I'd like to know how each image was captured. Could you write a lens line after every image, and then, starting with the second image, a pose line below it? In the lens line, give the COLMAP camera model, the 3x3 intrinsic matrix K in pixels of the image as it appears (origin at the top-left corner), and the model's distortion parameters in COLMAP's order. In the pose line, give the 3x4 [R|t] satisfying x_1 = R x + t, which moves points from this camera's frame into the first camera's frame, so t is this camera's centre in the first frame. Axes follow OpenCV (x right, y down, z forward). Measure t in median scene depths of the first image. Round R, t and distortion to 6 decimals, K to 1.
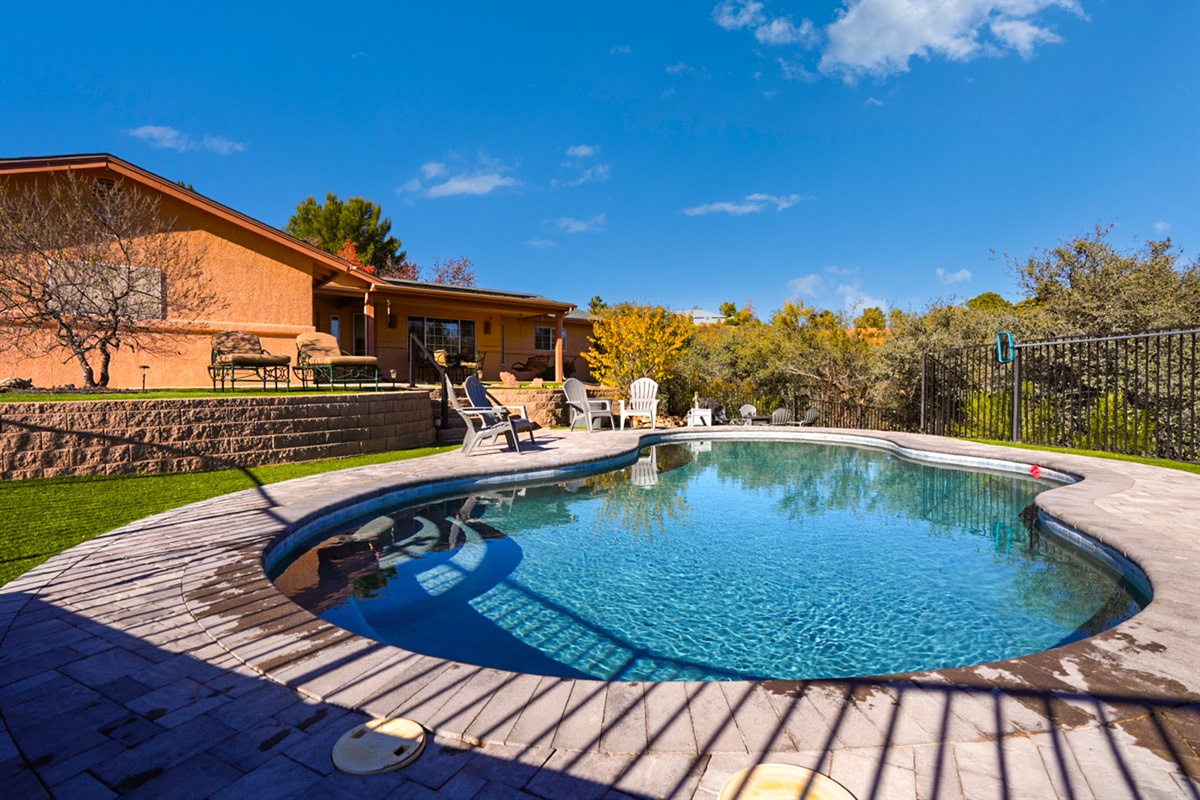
lens RADIAL K [[584.6, 0, 610.8], [0, 584.6, 398.7], [0, 0, 1]] dist [-0.043875, 0.017430]
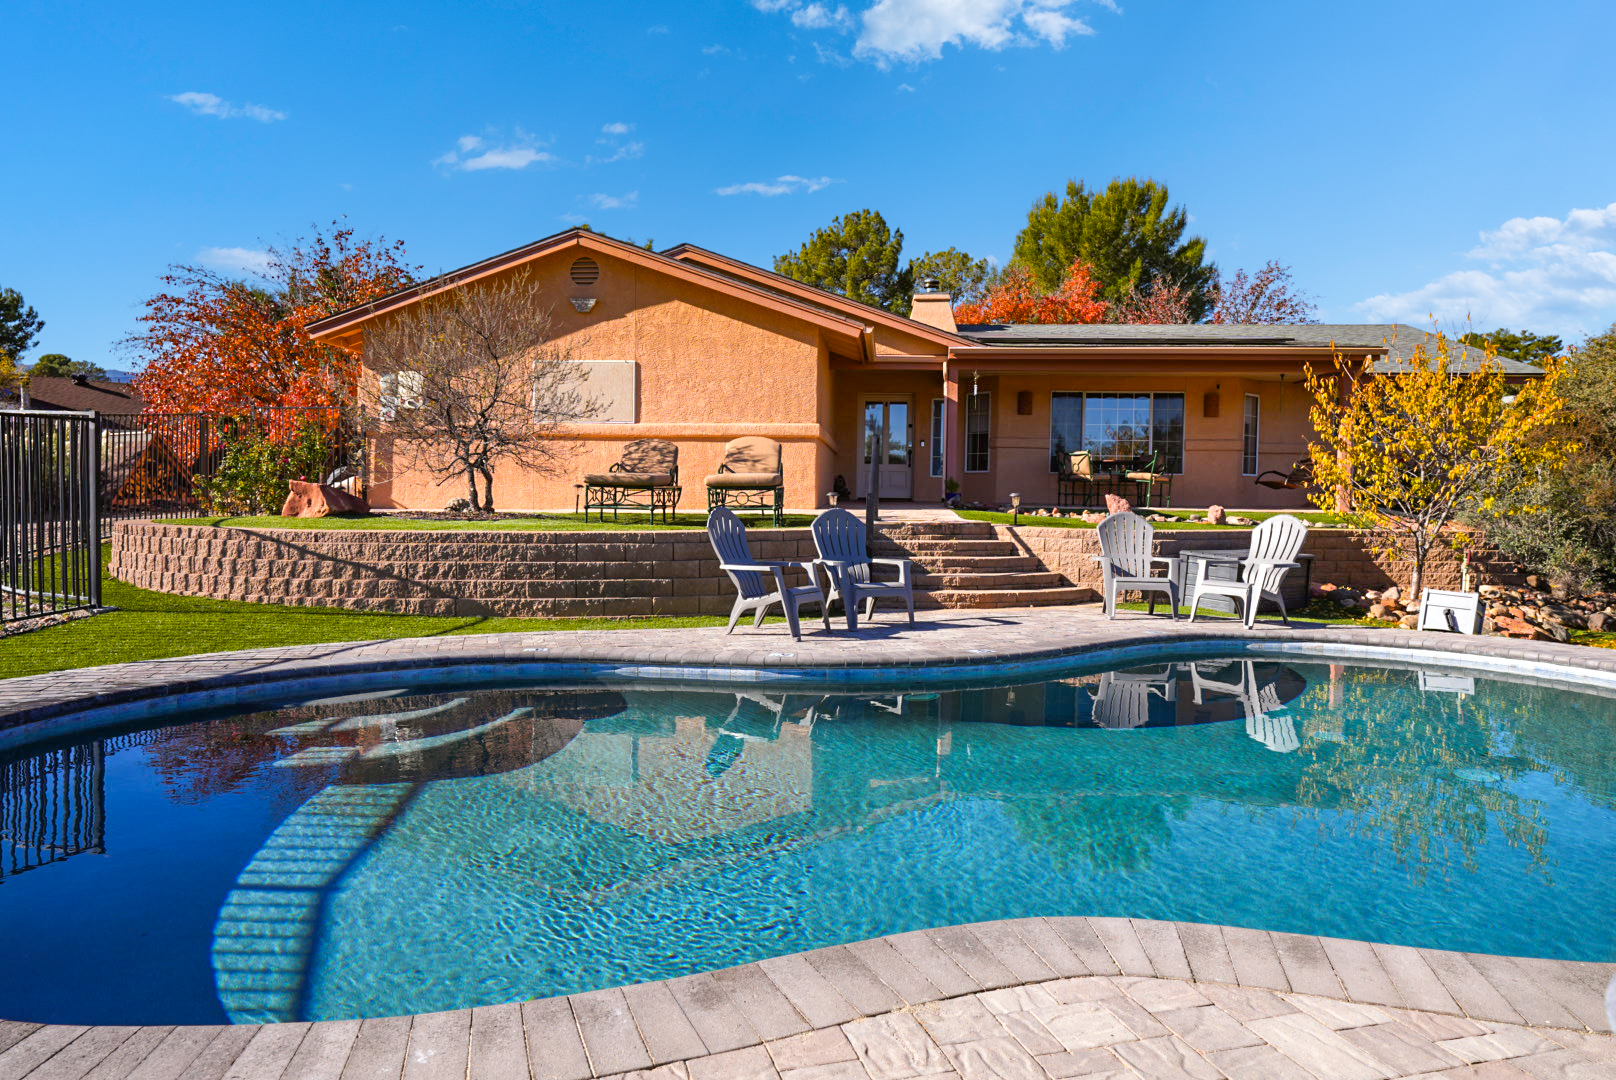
lens RADIAL K [[1064.9, 0, 857.0], [0, 1064.9, 550.2], [0, 0, 1]] dist [0.016621, 0.007627]
pose [[0.696274, 0.050836, -0.715973, 0.727875], [-0.034082, 0.998705, 0.037767, -0.045965], [0.716966, -0.001895, 0.697105, 0.295737]]
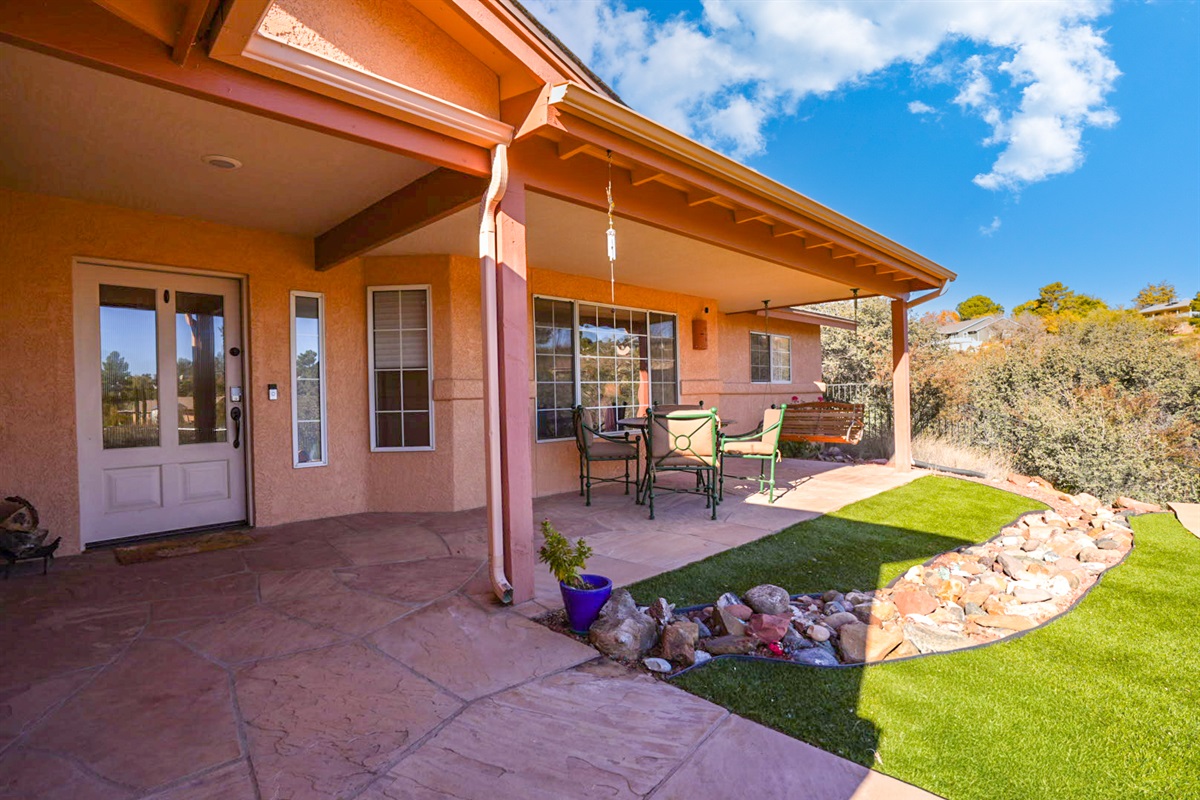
lens RADIAL K [[584.6, 0, 599.5], [0, 584.6, 397.1], [0, 0, 1]] dist [-0.043875, 0.017430]
pose [[0.995928, -0.017904, 0.088352, -0.874450], [0.019505, 0.999660, -0.017295, -0.205418], [-0.088013, 0.018948, 0.995939, 1.736895]]
